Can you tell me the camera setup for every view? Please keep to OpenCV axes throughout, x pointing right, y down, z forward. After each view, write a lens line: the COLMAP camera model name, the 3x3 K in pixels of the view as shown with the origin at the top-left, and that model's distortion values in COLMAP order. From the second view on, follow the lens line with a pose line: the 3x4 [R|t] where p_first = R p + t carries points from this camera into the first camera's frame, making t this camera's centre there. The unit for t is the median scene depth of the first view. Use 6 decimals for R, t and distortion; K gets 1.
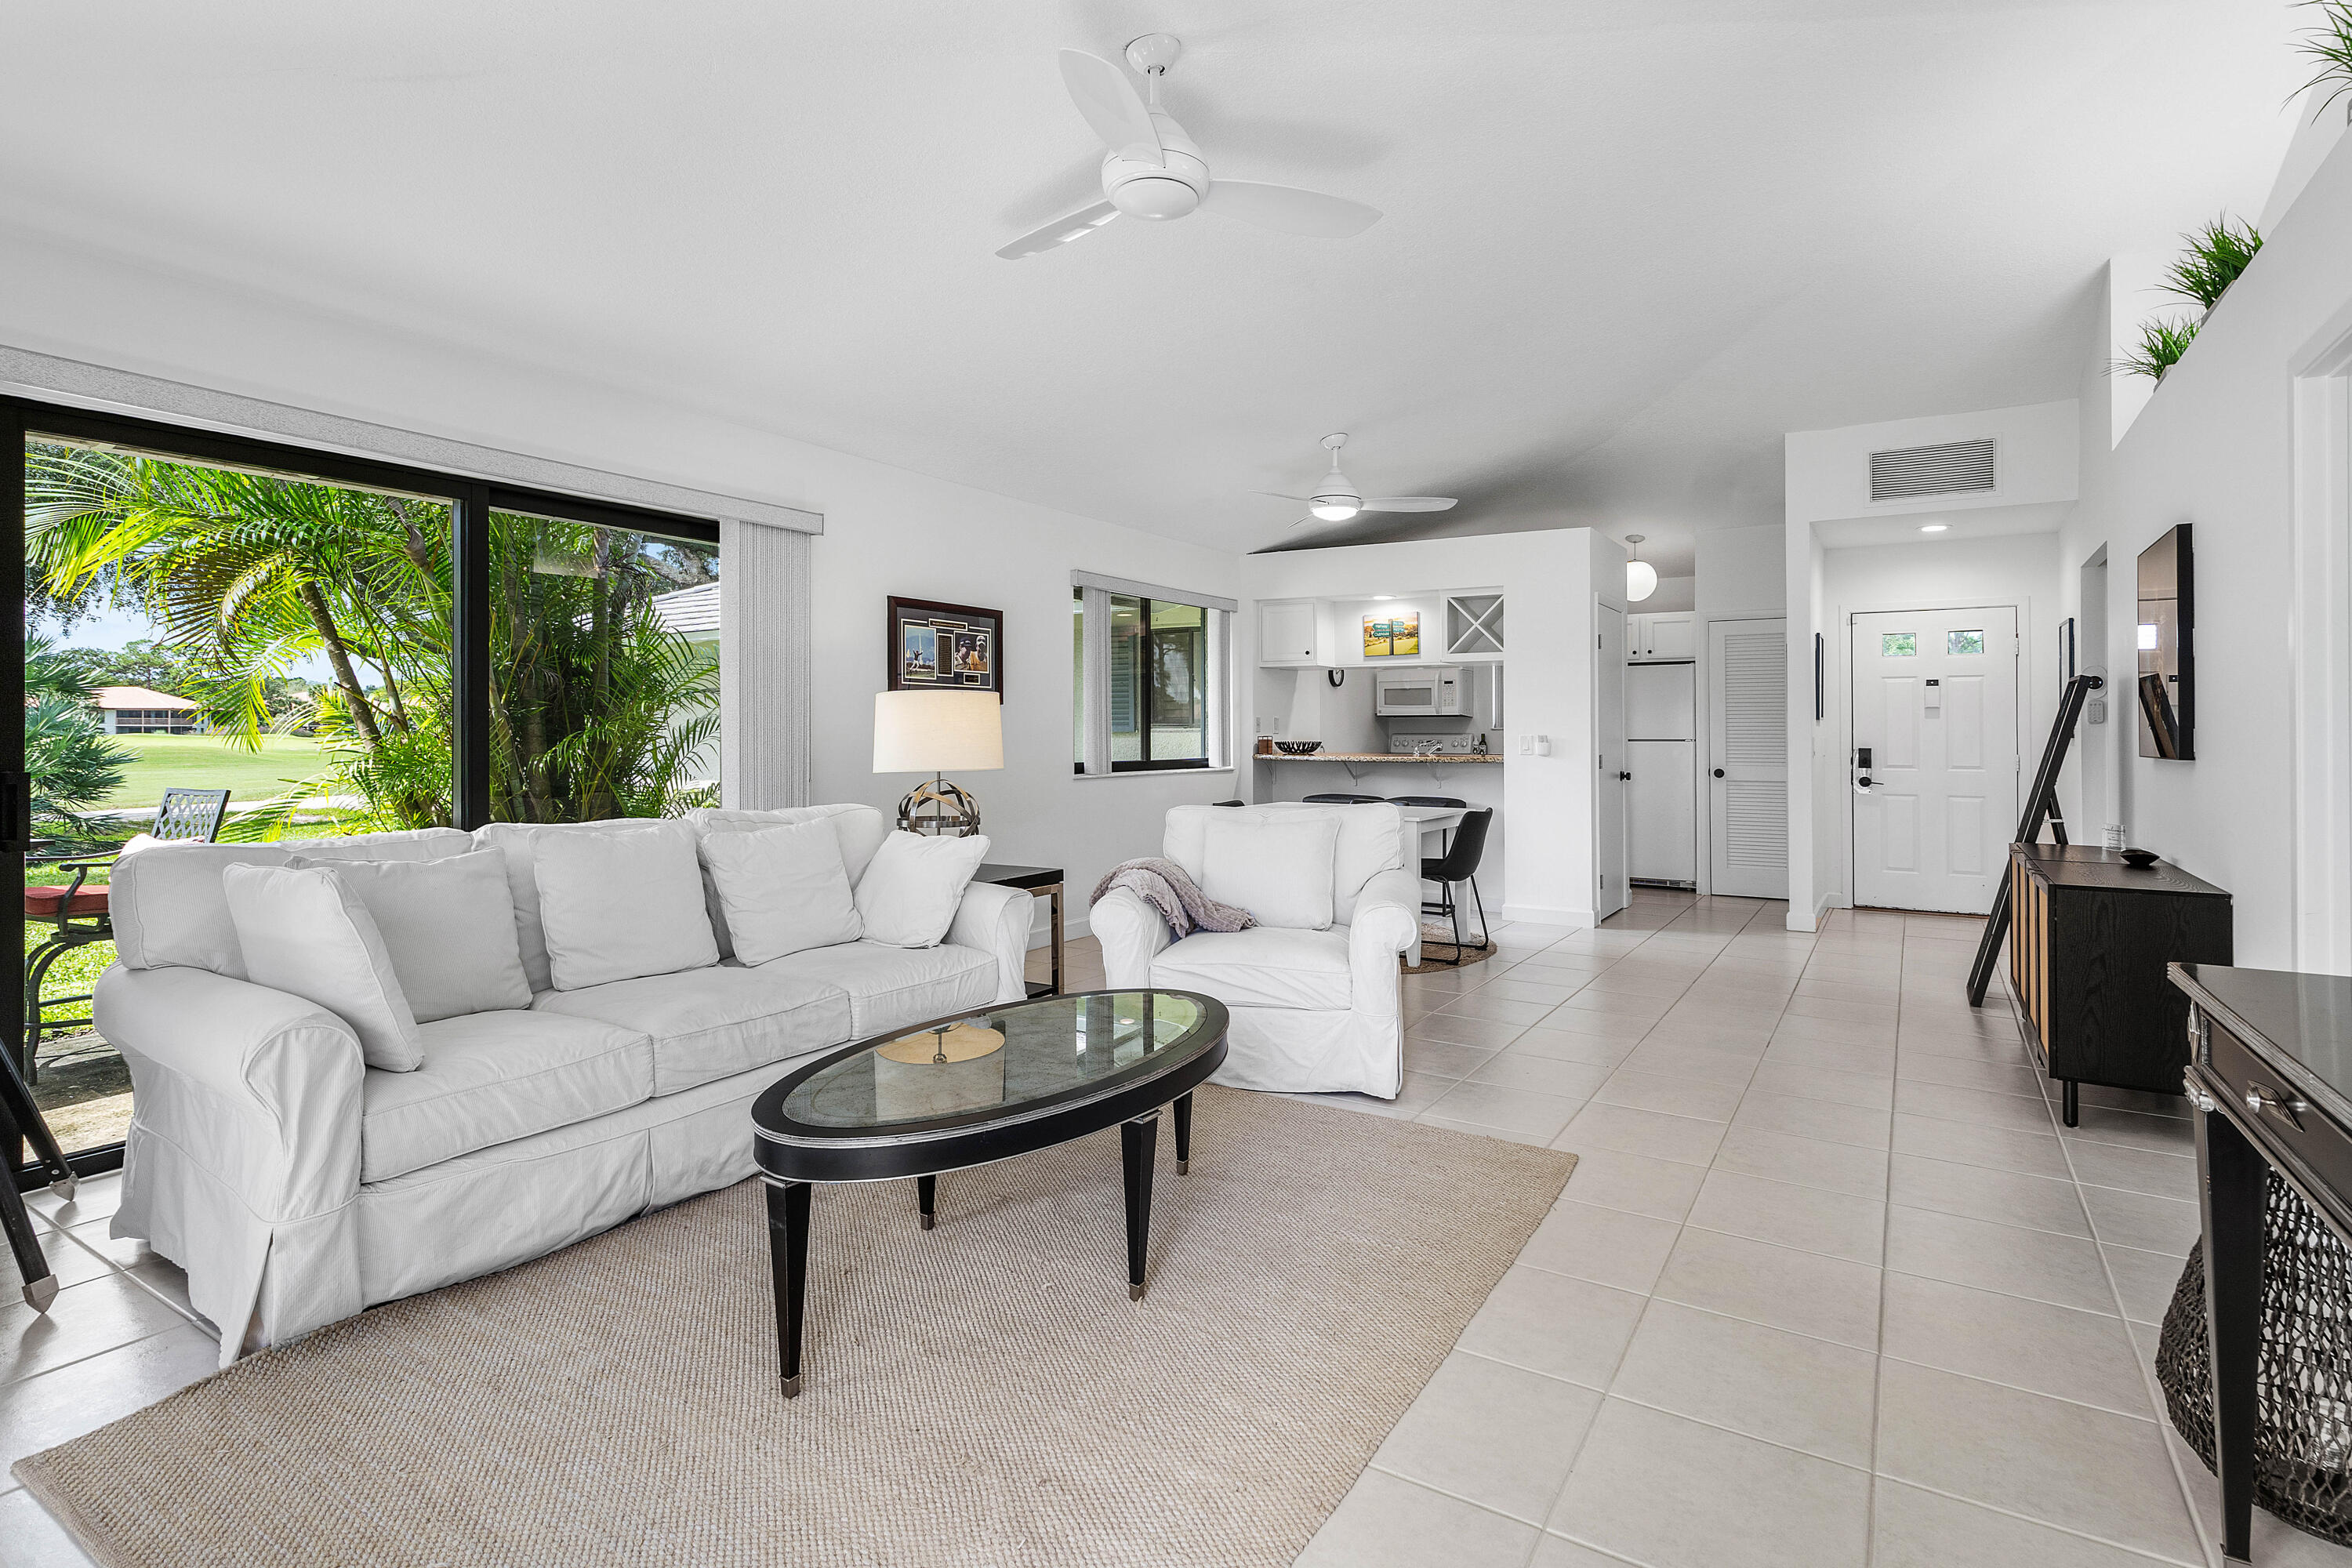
lens RADIAL K [[1164.5, 0, 1196.9], [0, 1164.5, 712.2], [0, 0, 1]] dist [0.002700, 0.001120]
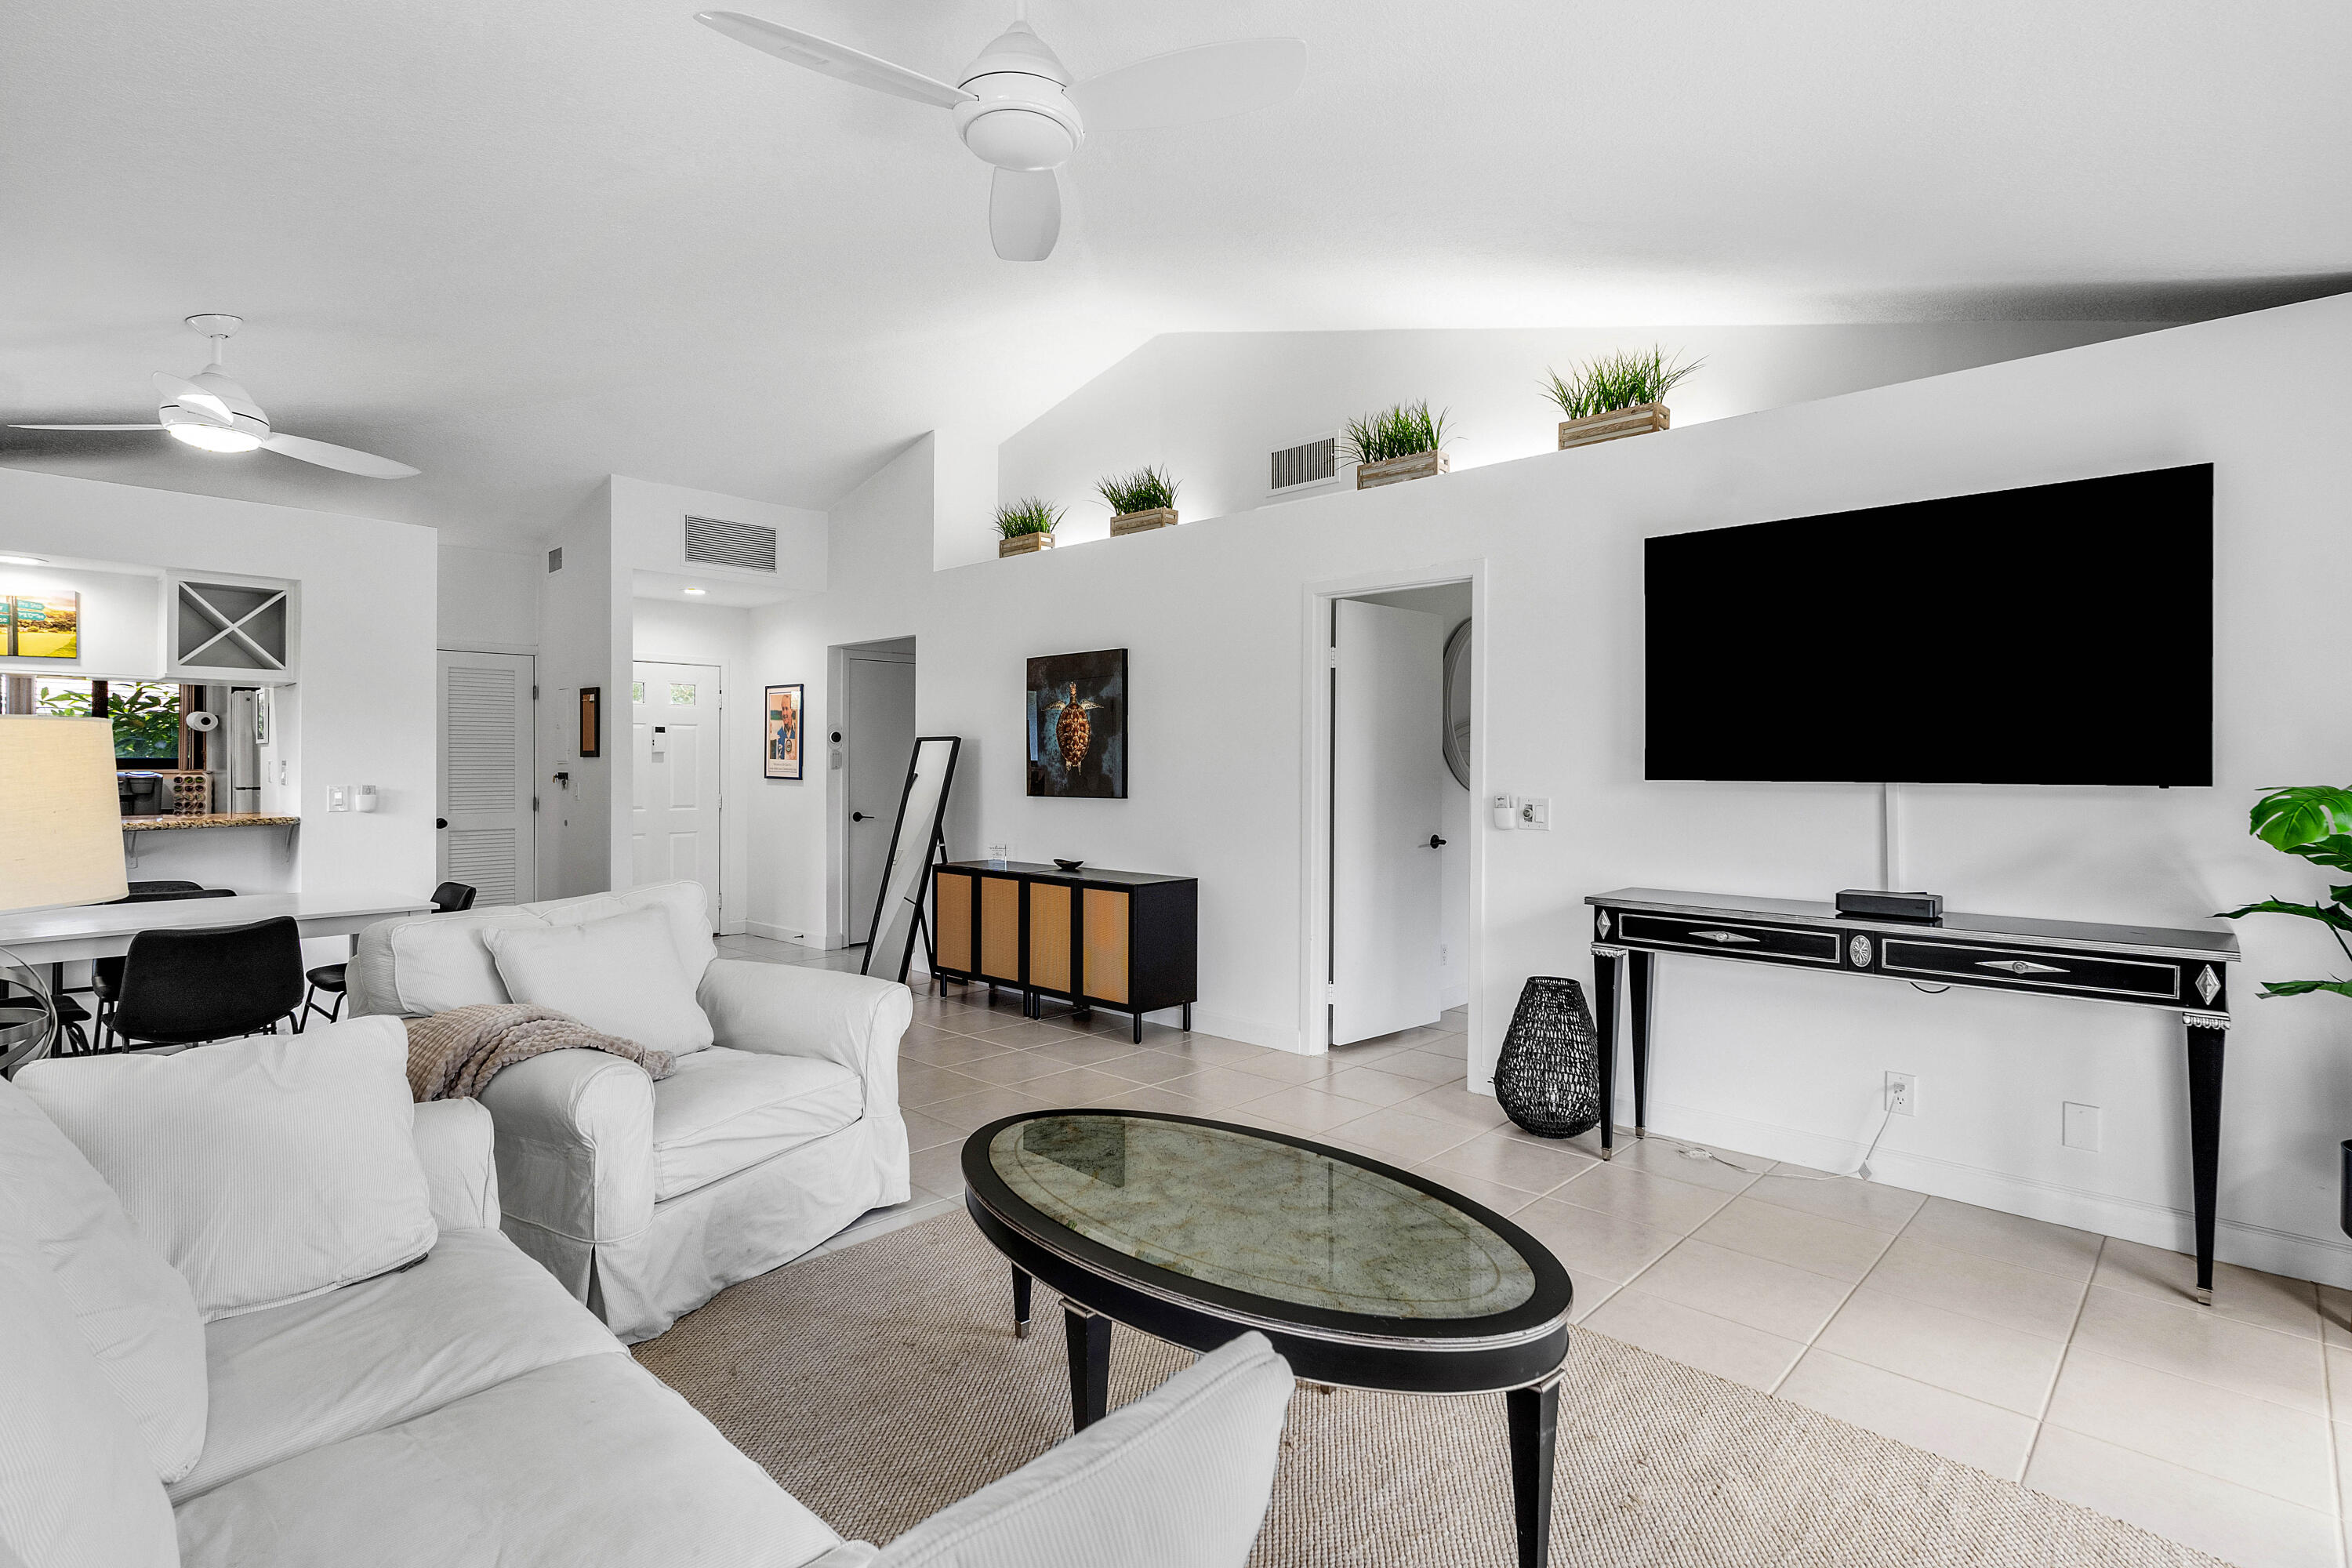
lens RADIAL K [[1164.5, 0, 1186.9], [0, 1164.5, 776.1], [0, 0, 1]] dist [0.002700, 0.001120]
pose [[0.210099, -0.010079, 0.977628, -0.320105], [-0.018890, 0.999718, 0.014366, -0.006917], [-0.977498, -0.021486, 0.209849, 0.288613]]
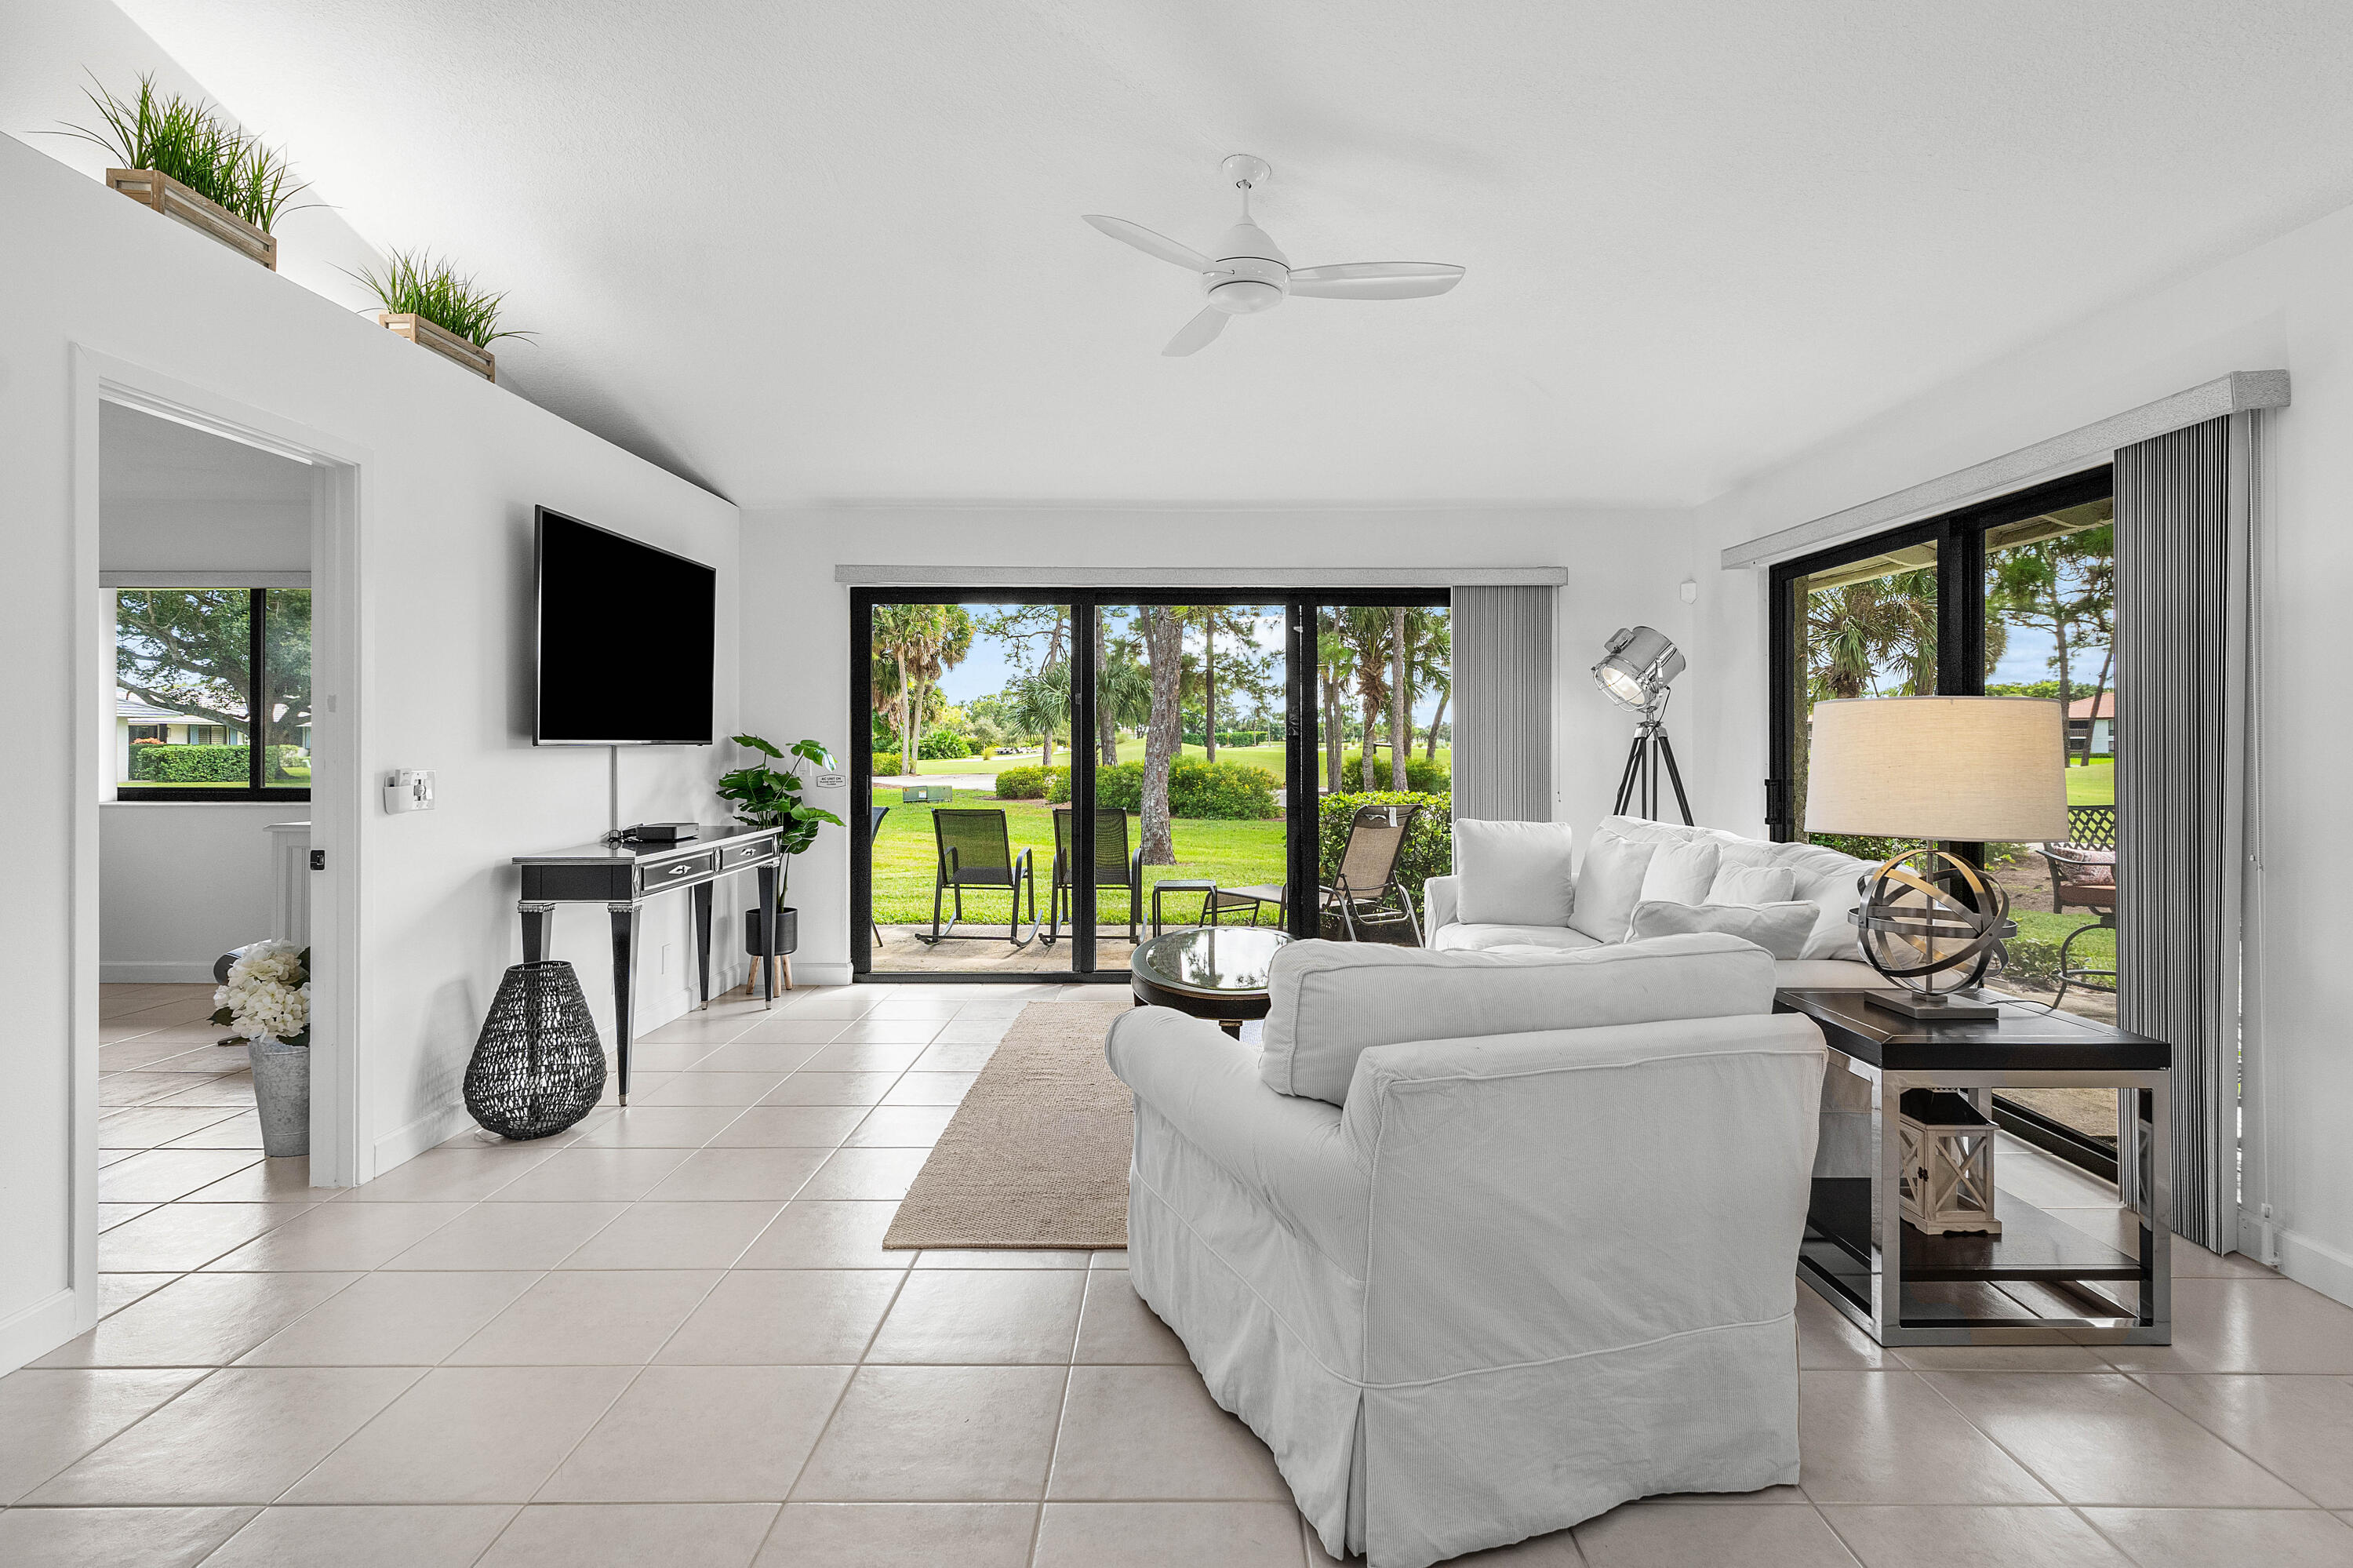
lens RADIAL K [[1165.0, 0, 1187.5], [0, 1165.0, 729.8], [0, 0, 1]] dist [0.002700, 0.001120]
pose [[-0.855846, -0.010908, -0.517116, 0.251204], [0.003647, 0.999625, -0.027123, 0.006851], [0.517218, -0.025099, -0.855485, 0.789074]]
